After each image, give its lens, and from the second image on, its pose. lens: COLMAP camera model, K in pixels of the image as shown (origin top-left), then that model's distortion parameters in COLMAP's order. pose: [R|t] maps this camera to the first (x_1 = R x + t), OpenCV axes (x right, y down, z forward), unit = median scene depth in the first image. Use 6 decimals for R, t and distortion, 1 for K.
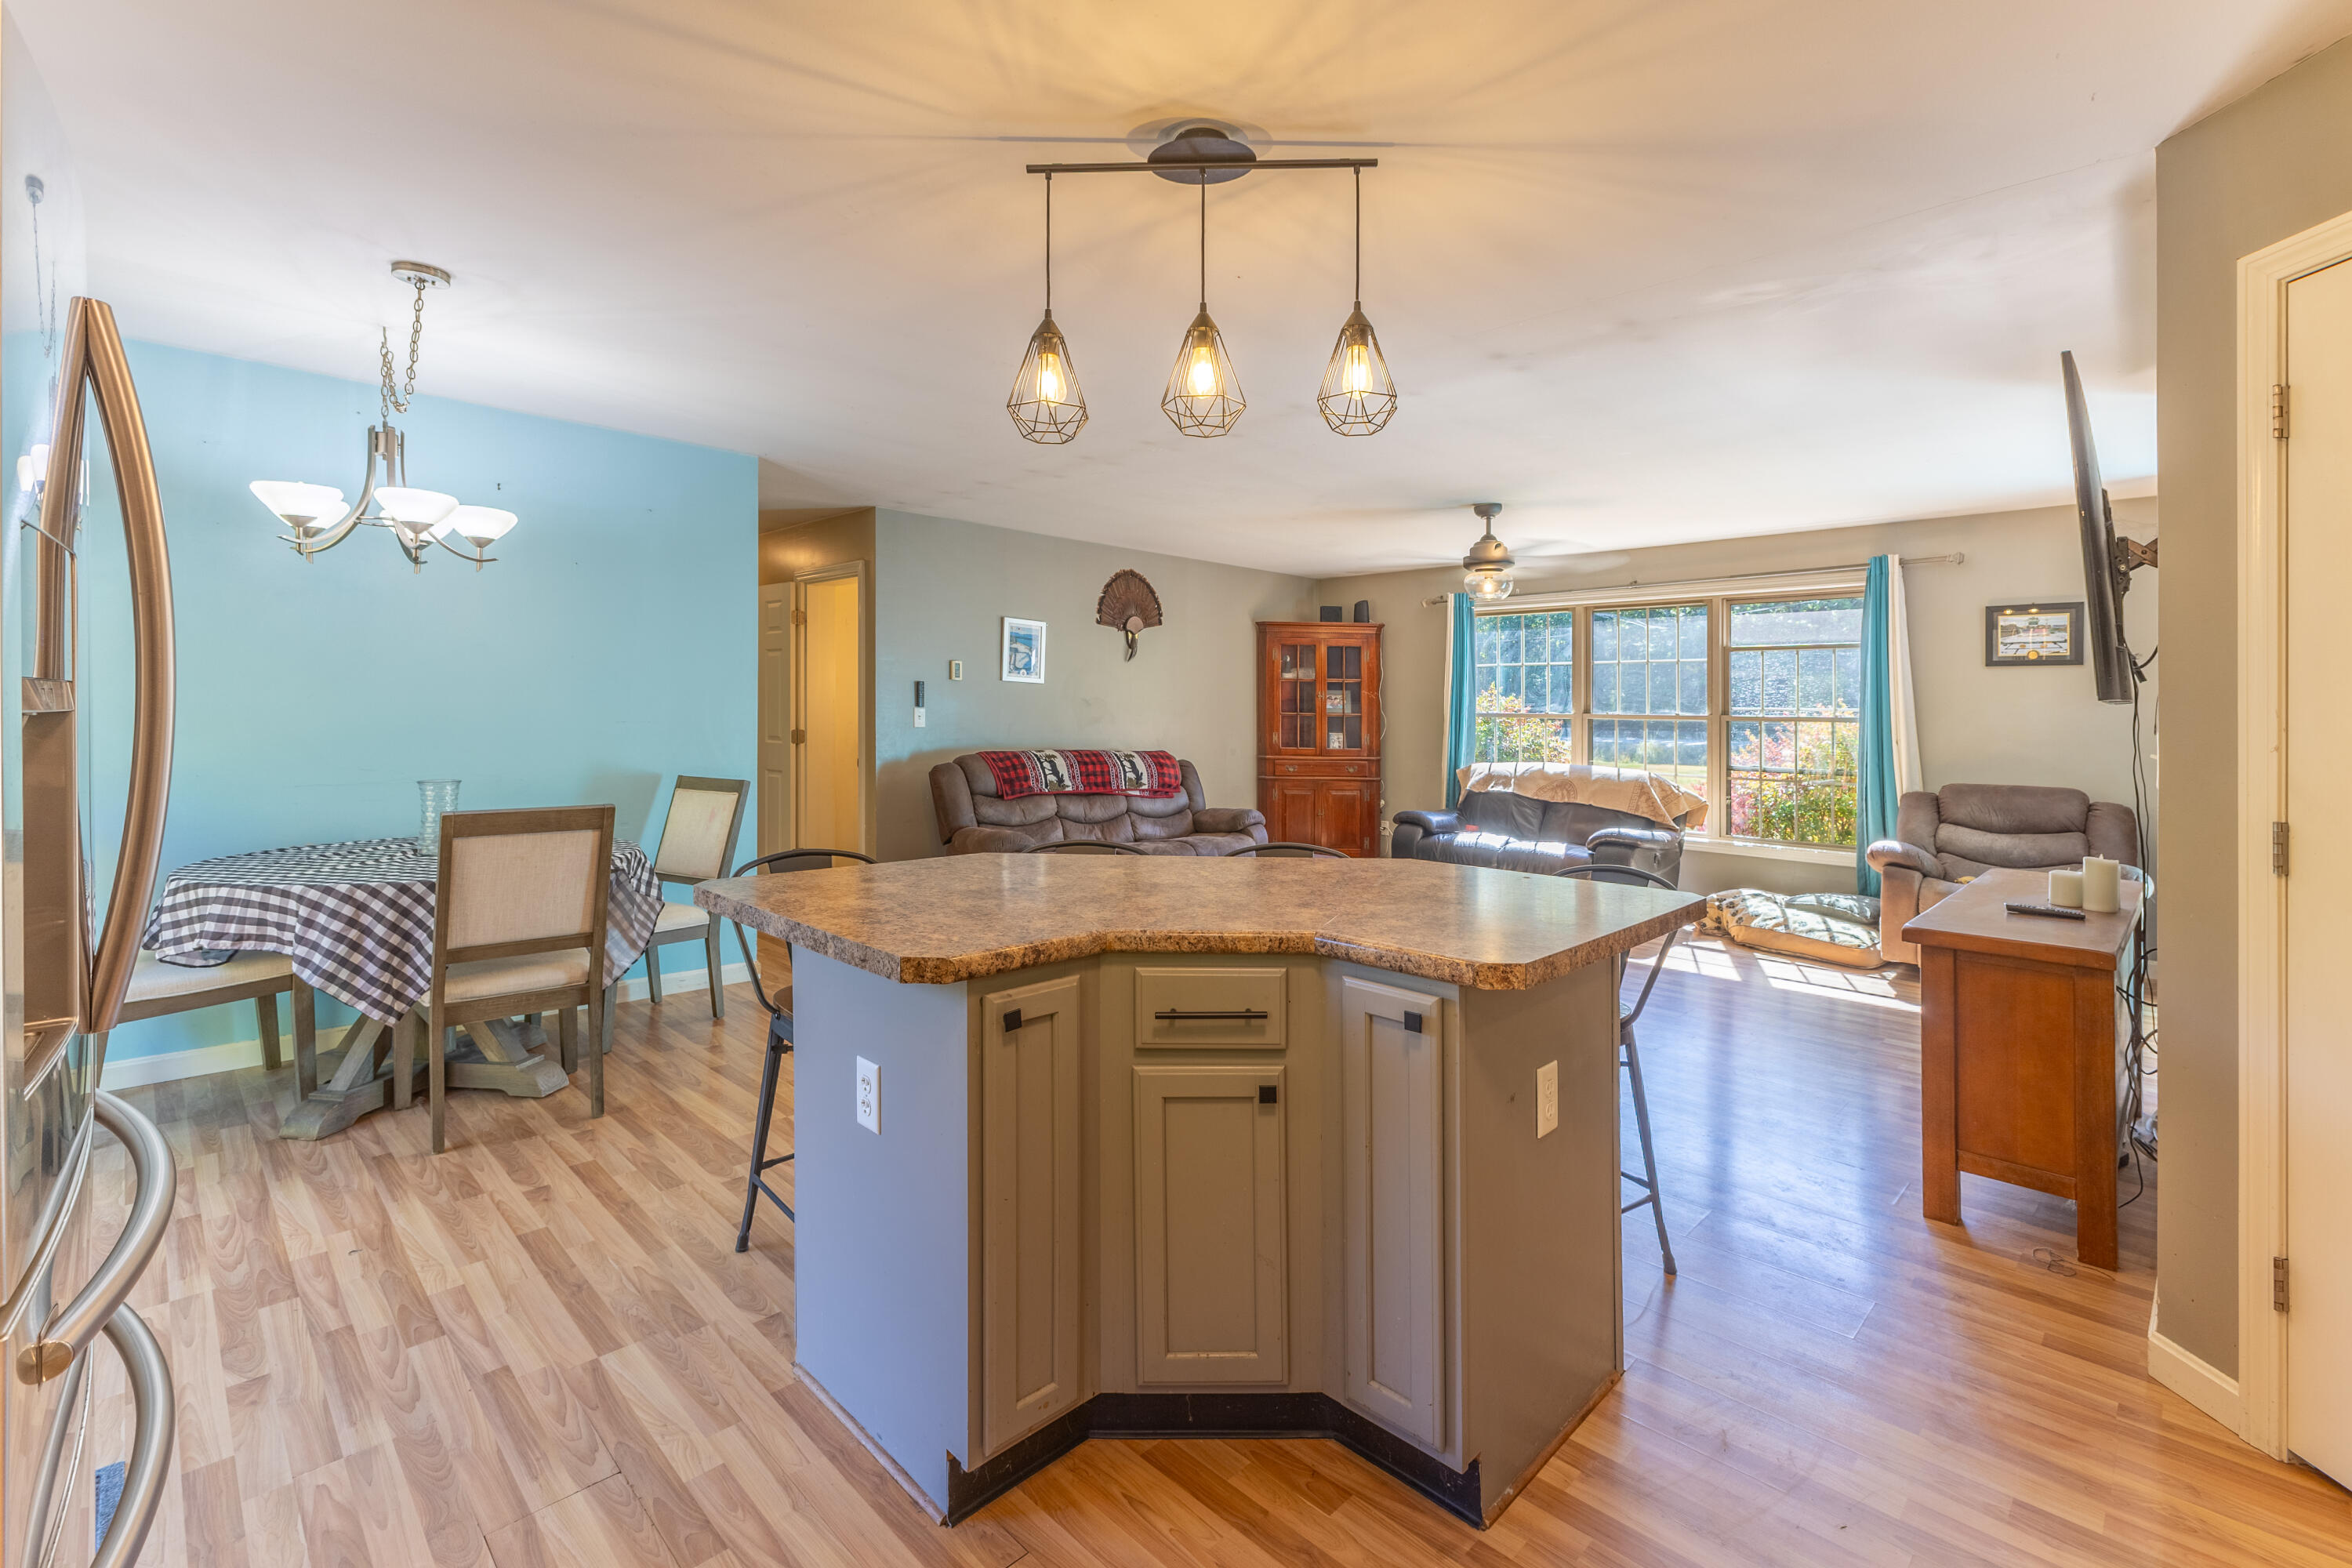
lens RADIAL K [[973.8, 0, 1200.9], [0, 973.8, 686.0], [0, 0, 1]] dist [0.007333, -0.000702]
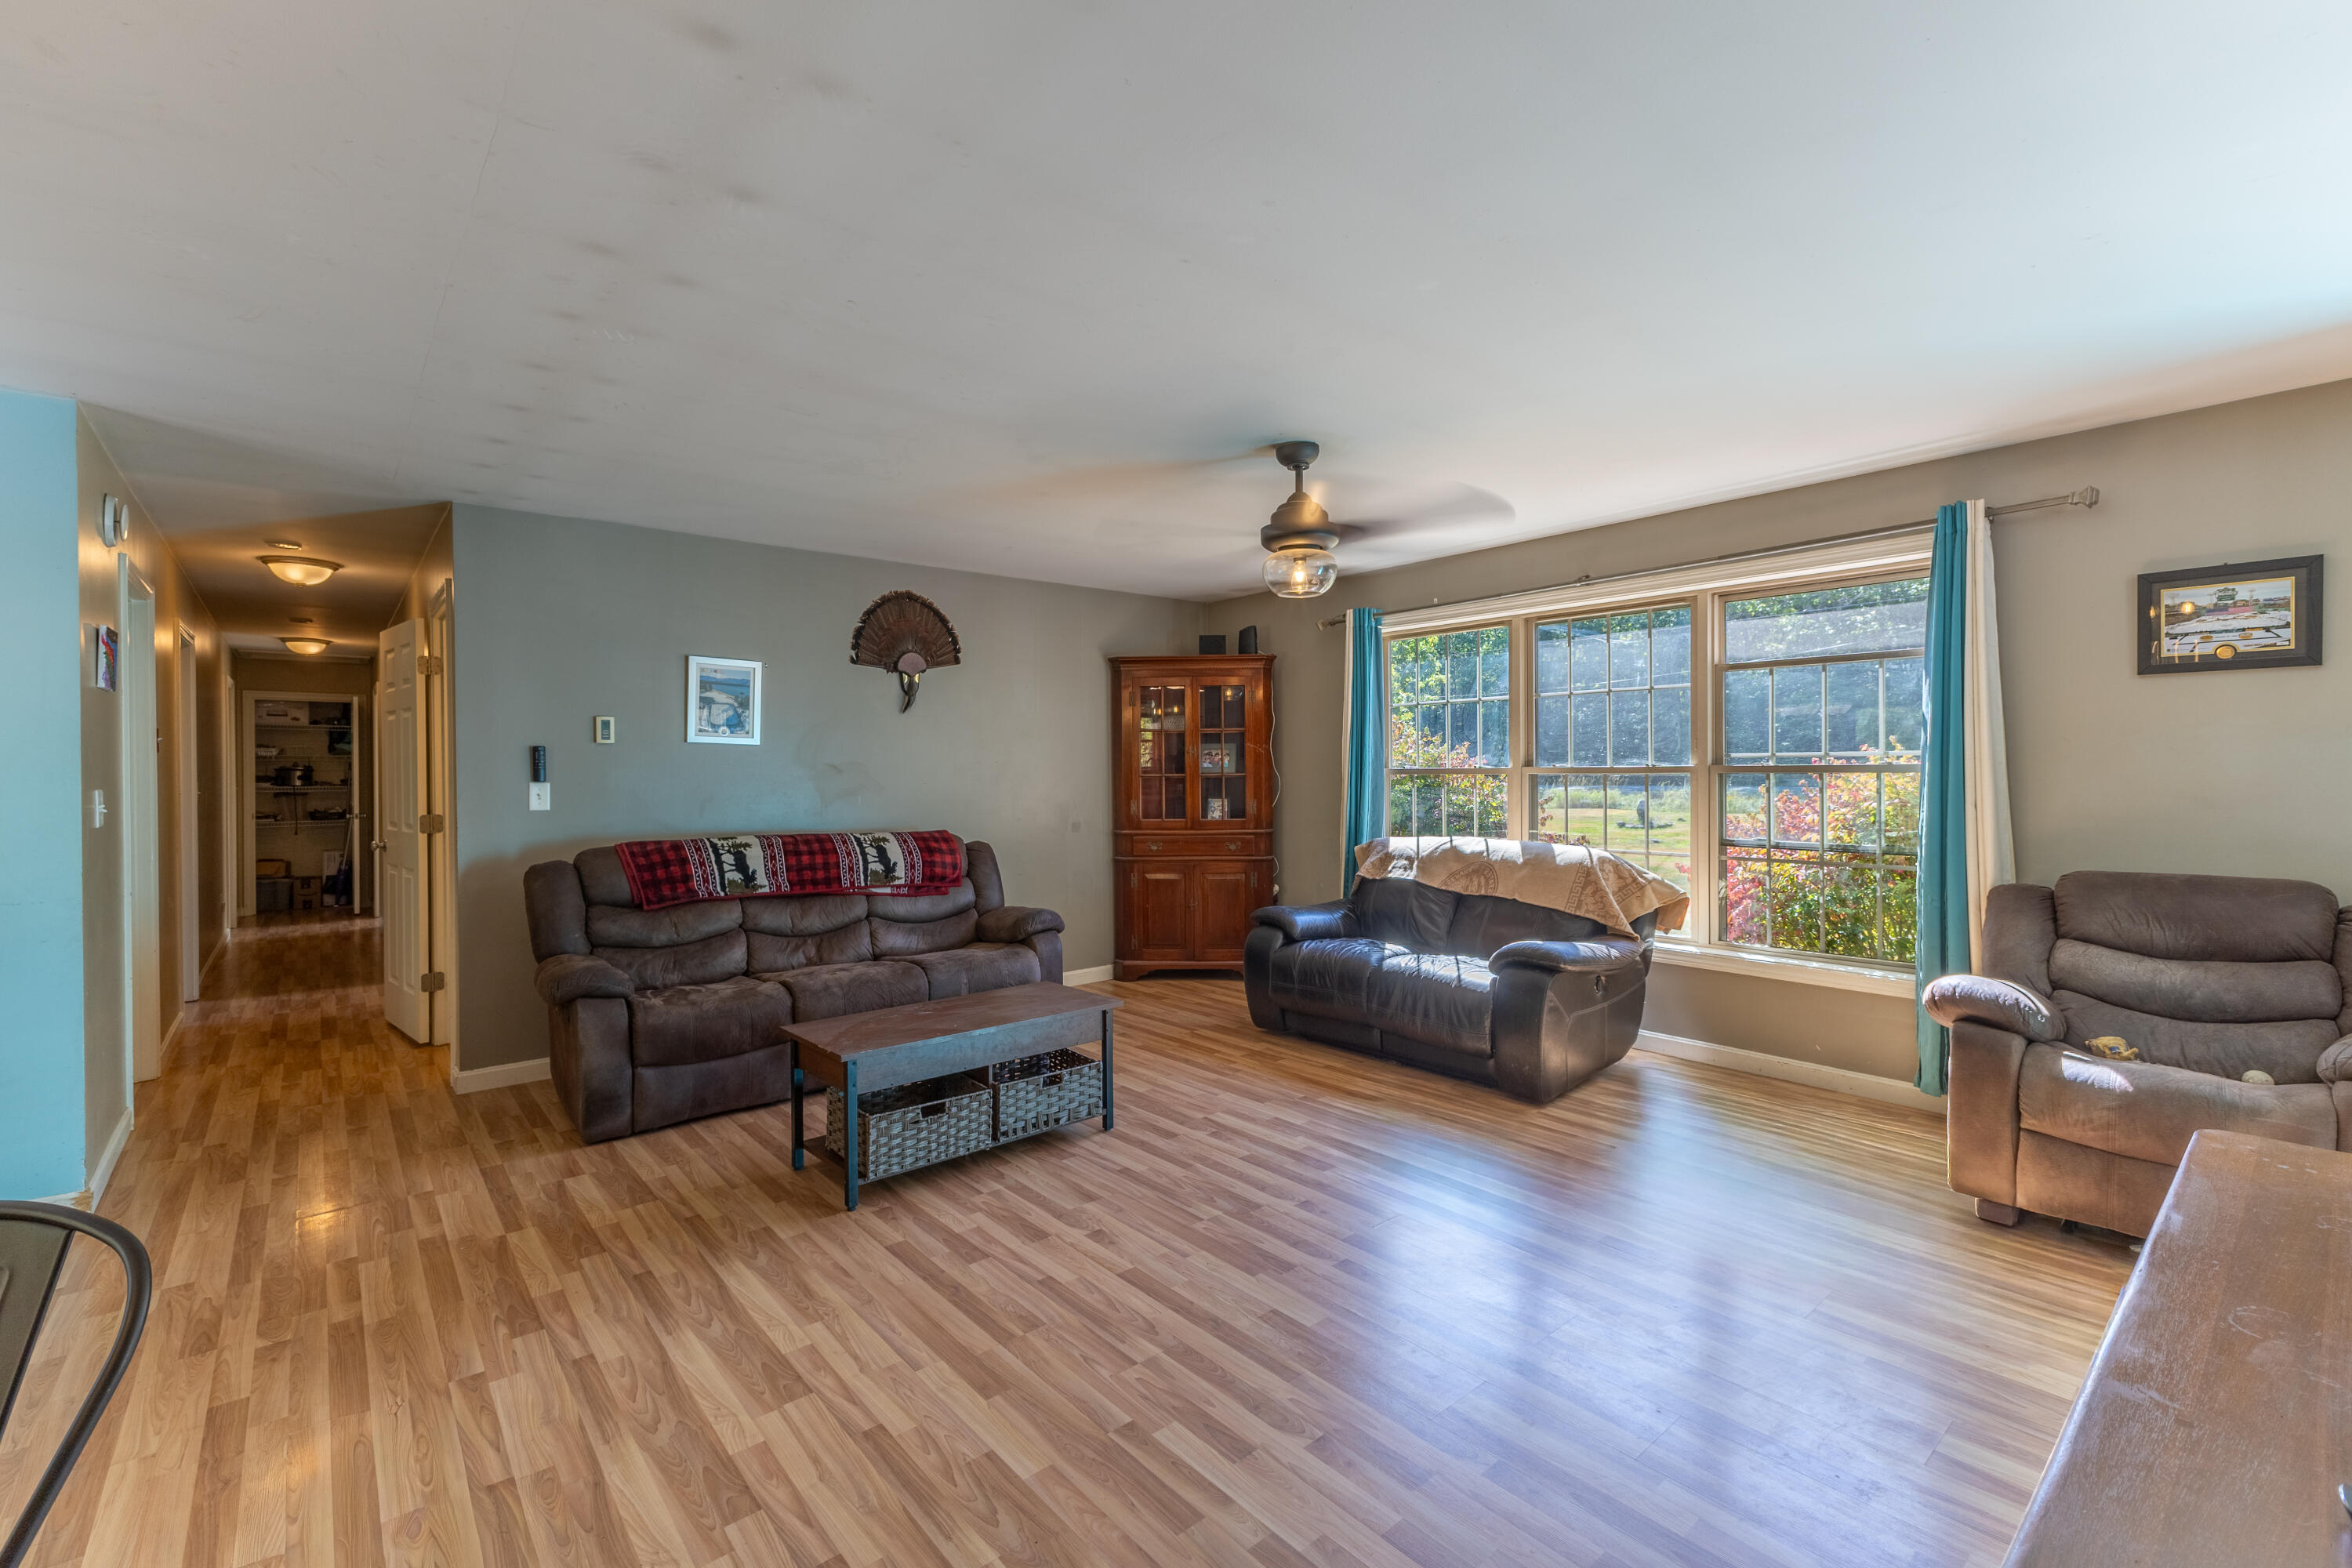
lens RADIAL K [[973.8, 0, 1178.6], [0, 973.8, 770.0], [0, 0, 1]] dist [0.007333, -0.000702]
pose [[0.996361, -0.023977, -0.081790, 0.222359], [0.026190, 0.999316, 0.026097, 0.005736], [0.081108, -0.028144, 0.996308, 0.296215]]
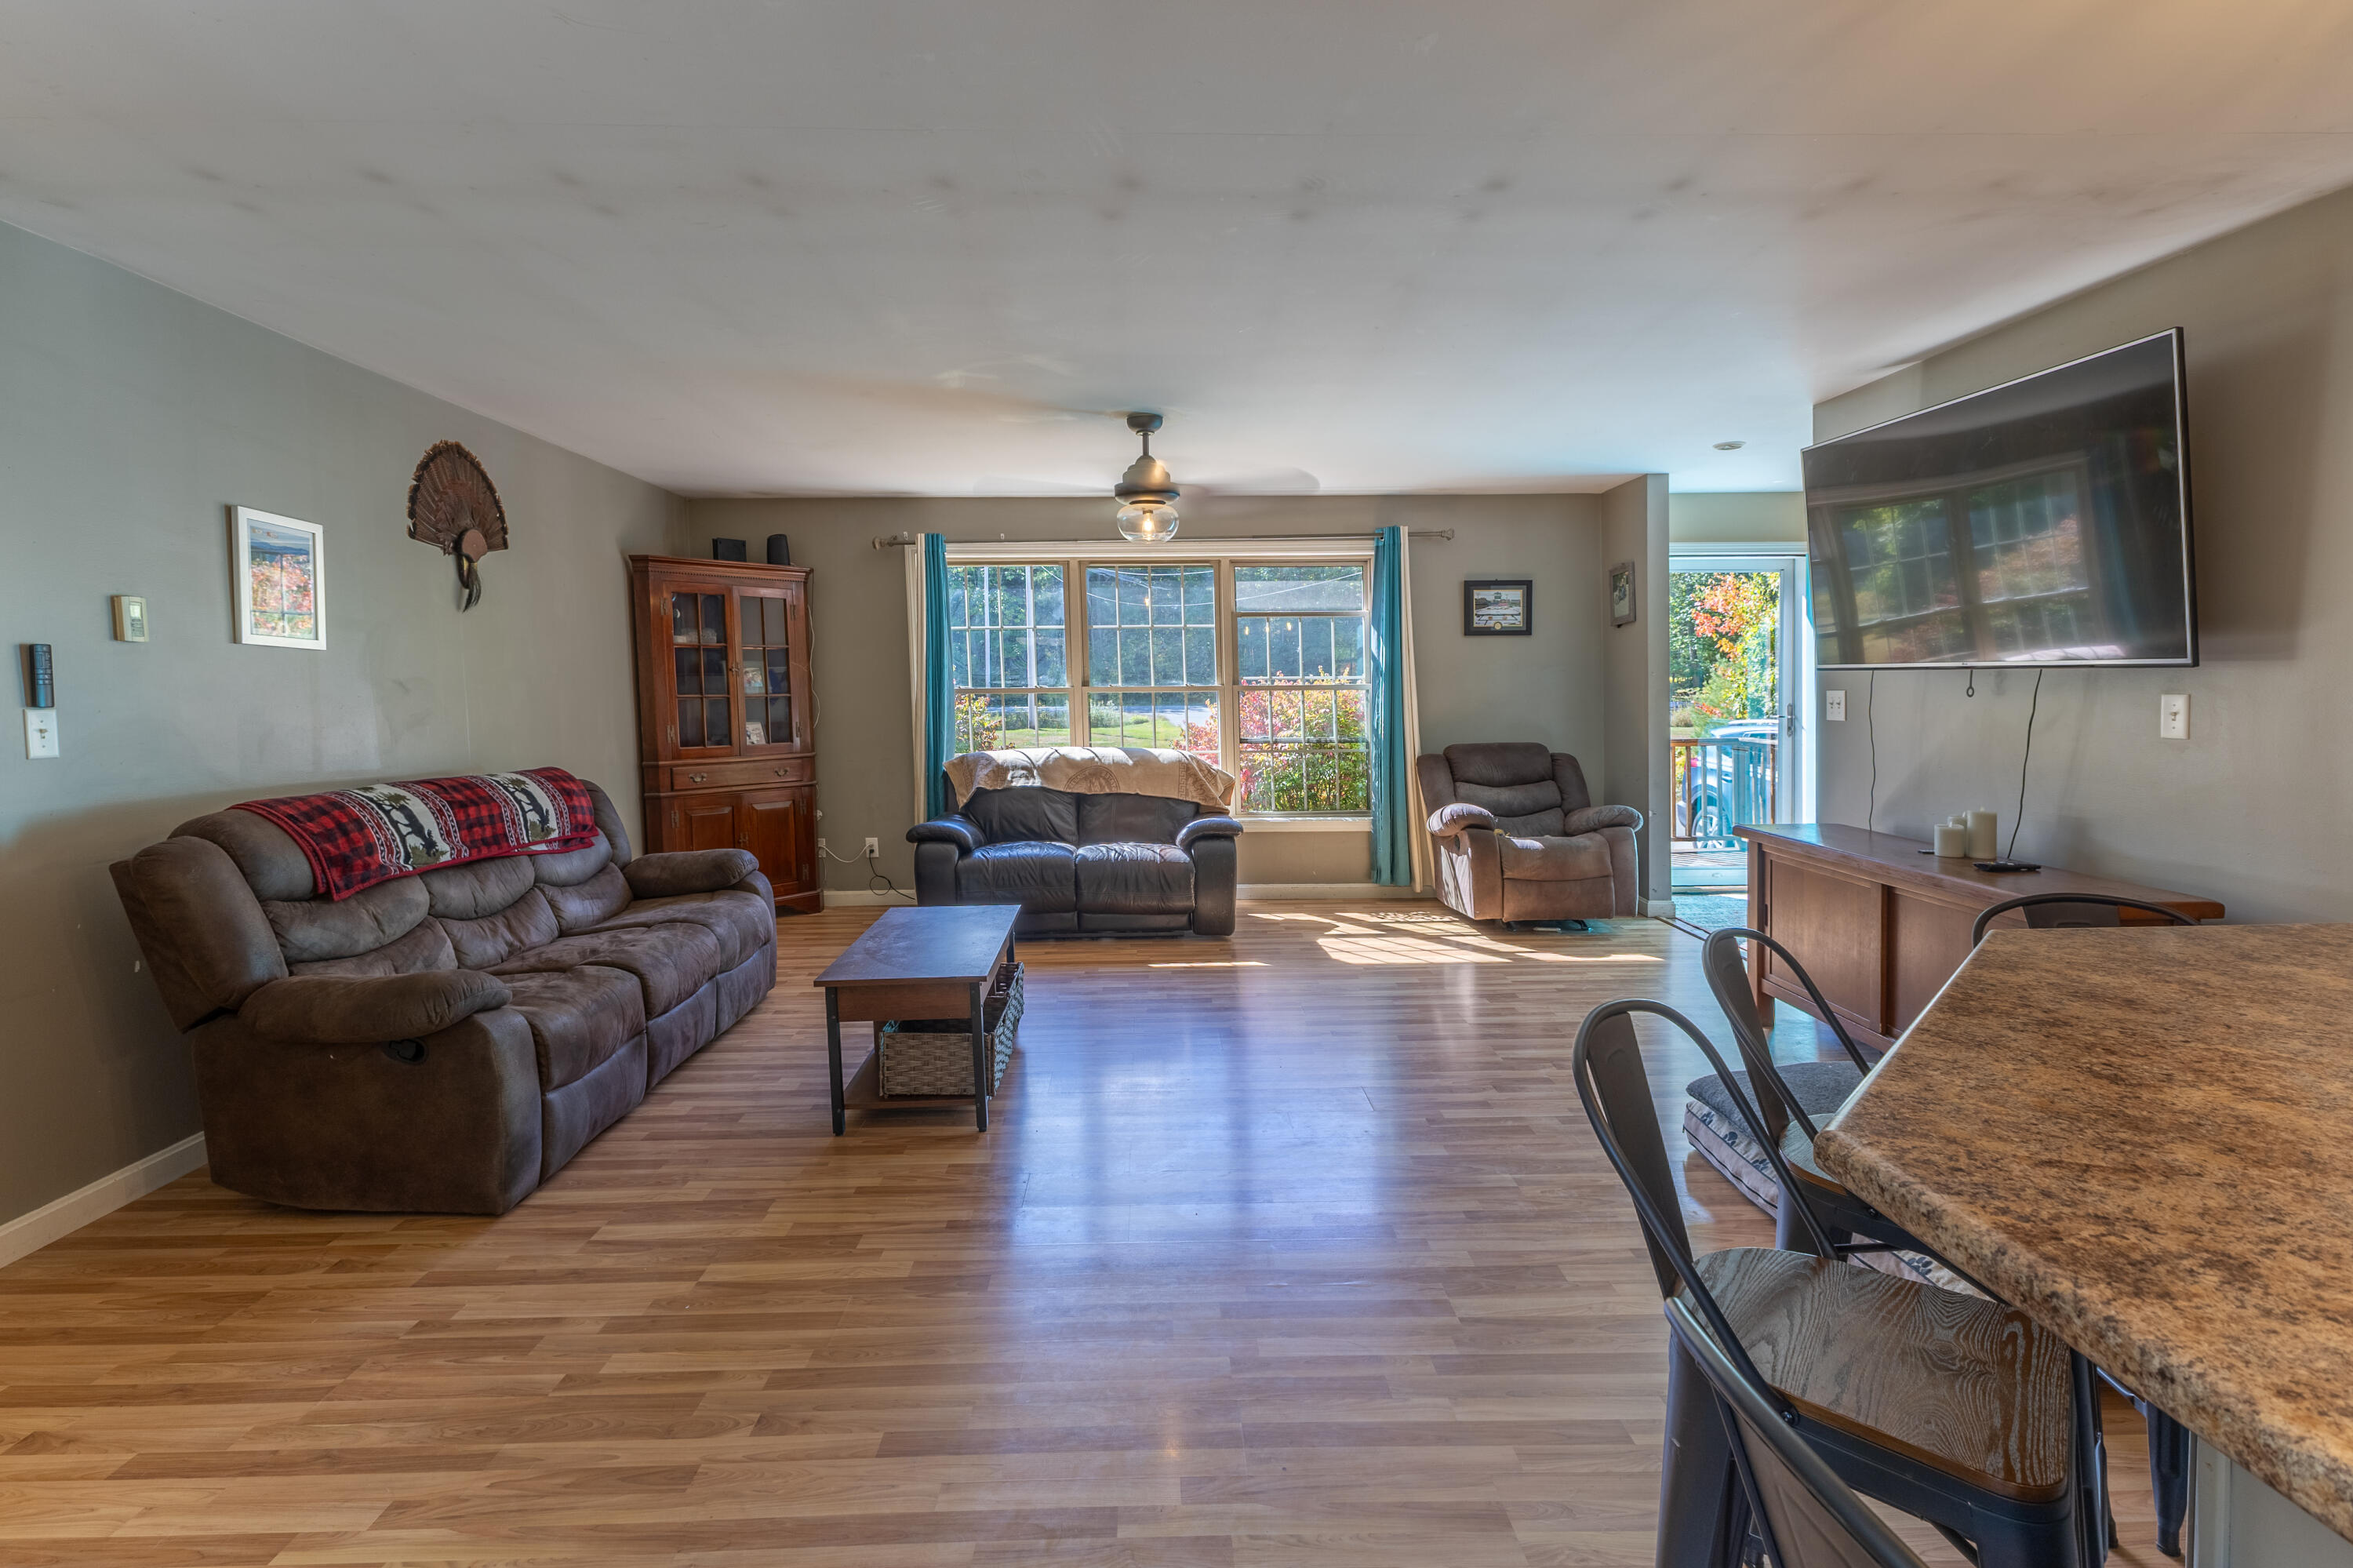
lens RADIAL K [[1069.1, 0, 1135.6], [0, 1069.1, 708.6], [0, 0, 1]] dist [0.011838, 0.000302]
pose [[0.717973, -0.036863, 0.695095, -0.253589], [0.000922, 0.998646, 0.052009, -0.001163], [-0.696071, -0.036700, 0.717035, 0.334711]]
